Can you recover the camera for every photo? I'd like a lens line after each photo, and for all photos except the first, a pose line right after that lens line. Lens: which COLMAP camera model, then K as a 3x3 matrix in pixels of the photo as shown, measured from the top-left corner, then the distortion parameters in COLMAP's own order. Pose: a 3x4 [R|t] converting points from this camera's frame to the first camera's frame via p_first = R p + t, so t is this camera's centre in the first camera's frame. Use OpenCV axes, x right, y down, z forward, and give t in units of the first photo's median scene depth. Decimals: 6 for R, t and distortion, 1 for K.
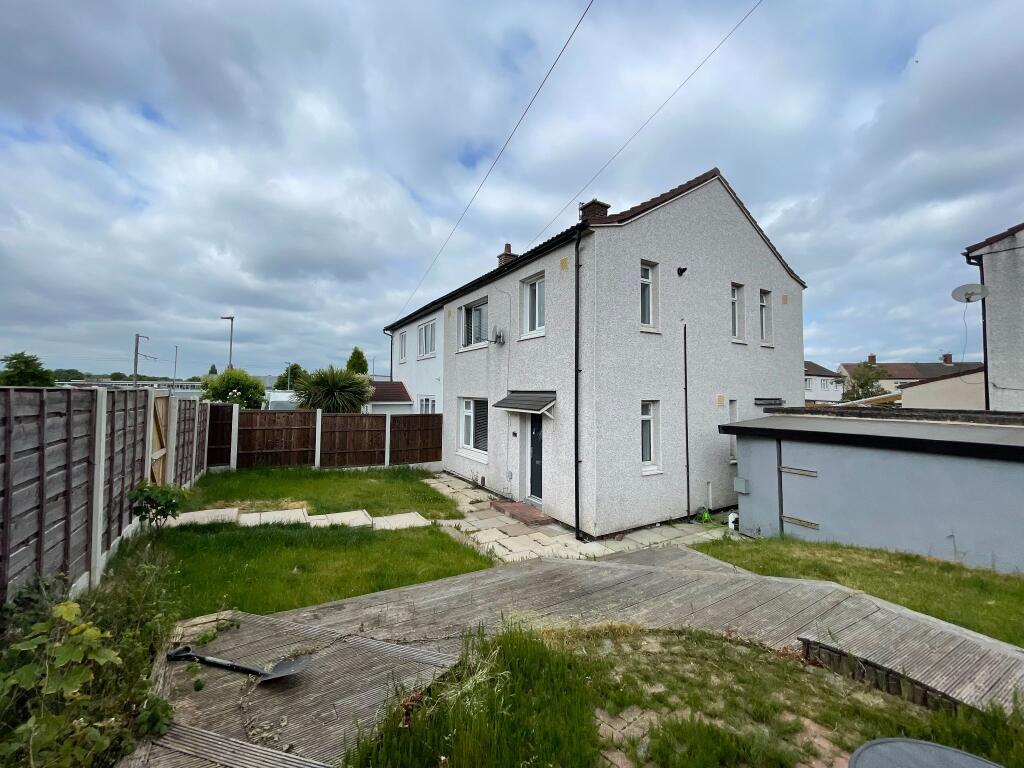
lens RADIAL K [[412.2, 0, 514.4], [0, 412.2, 374.4], [0, 0, 1]] dist [0.000481, -0.000028]
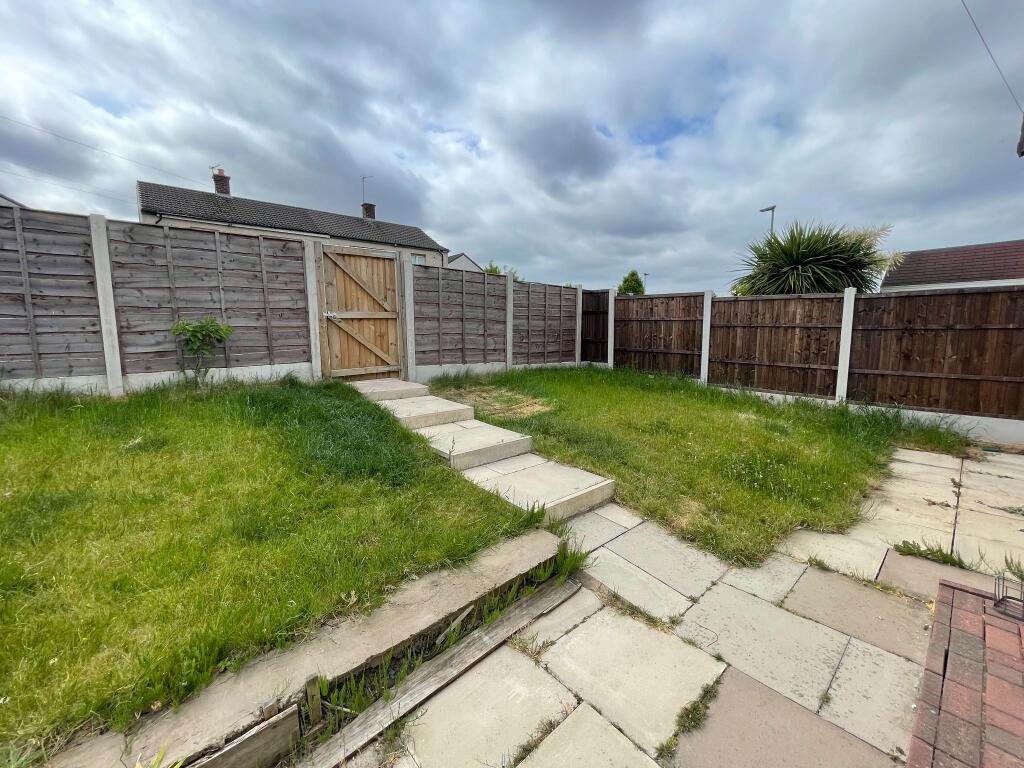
lens RADIAL K [[412.2, 0, 514.4], [0, 412.2, 374.4], [0, 0, 1]] dist [0.000481, -0.000028]
pose [[0.181640, 0.100894, -0.978176, 0.128117], [0.055569, 0.992080, 0.112646, 0.166985], [0.981794, -0.074817, 0.174594, 0.794738]]
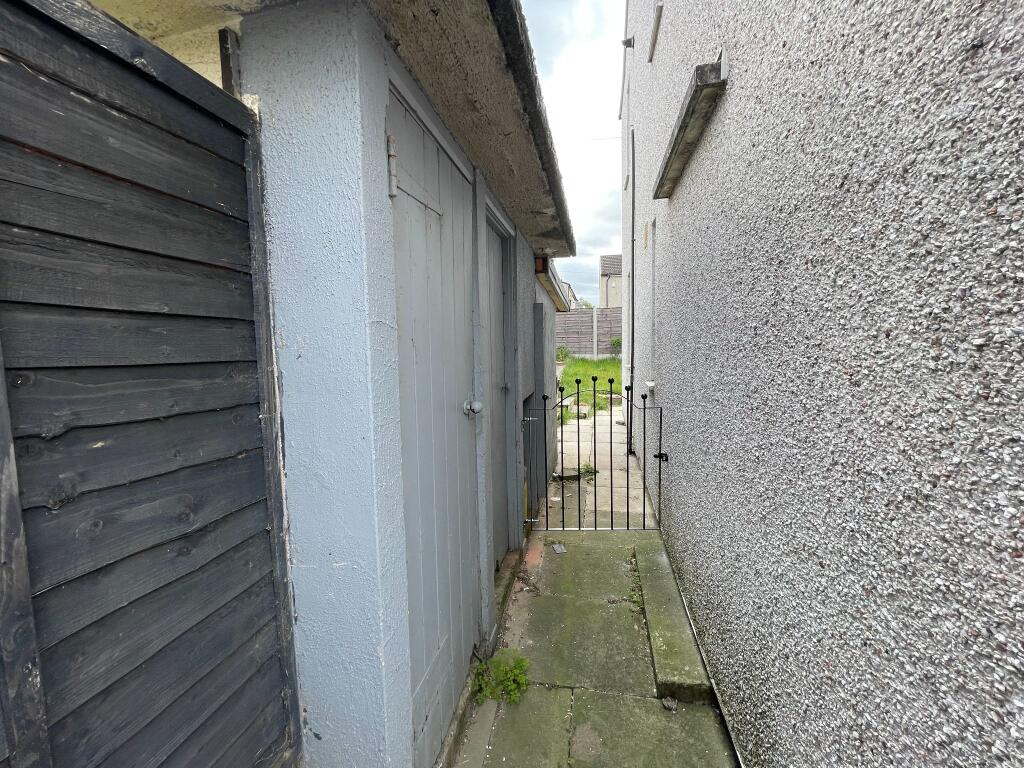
lens RADIAL K [[412.2, 0, 514.4], [0, 412.2, 374.4], [0, 0, 1]] dist [0.000481, -0.000028]
pose [[-0.668394, 0.060045, -0.741379, 0.987286], [0.046132, 0.998164, 0.039251, 0.196176], [0.742375, -0.007966, -0.669937, 1.266721]]
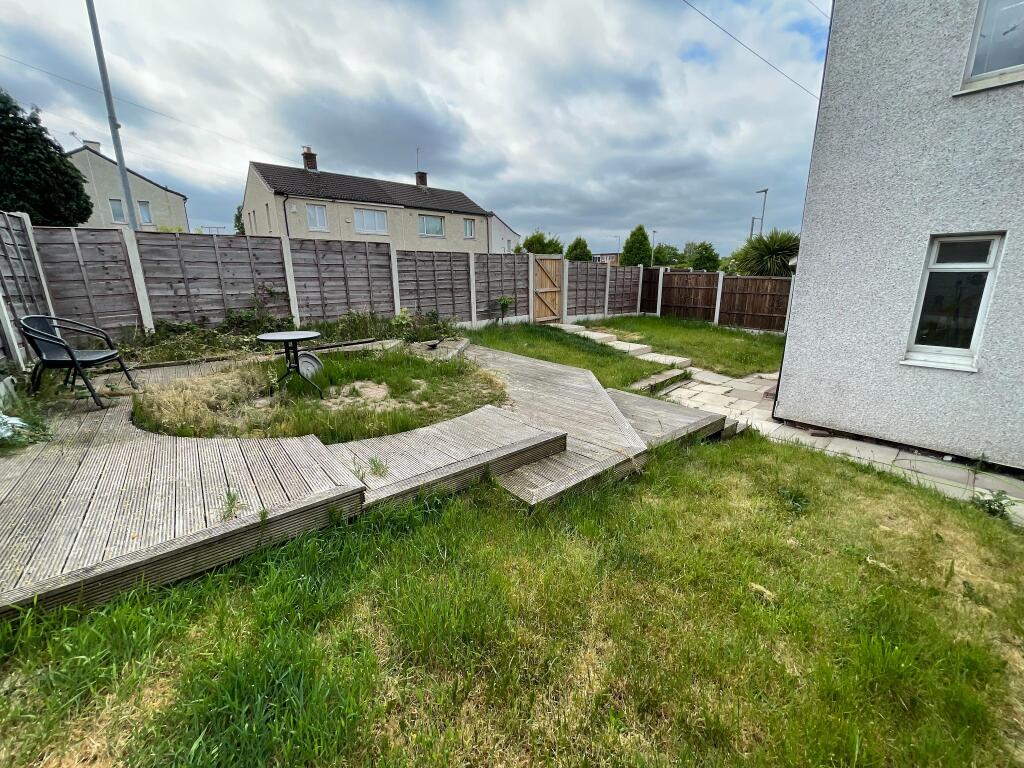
lens RADIAL K [[412.2, 0, 514.4], [0, 412.2, 374.4], [0, 0, 1]] dist [0.000481, -0.000028]
pose [[0.205927, 0.222052, -0.953041, 0.708270], [0.058553, 0.969374, 0.238509, 0.073610], [0.976814, -0.104918, 0.186618, 0.294764]]
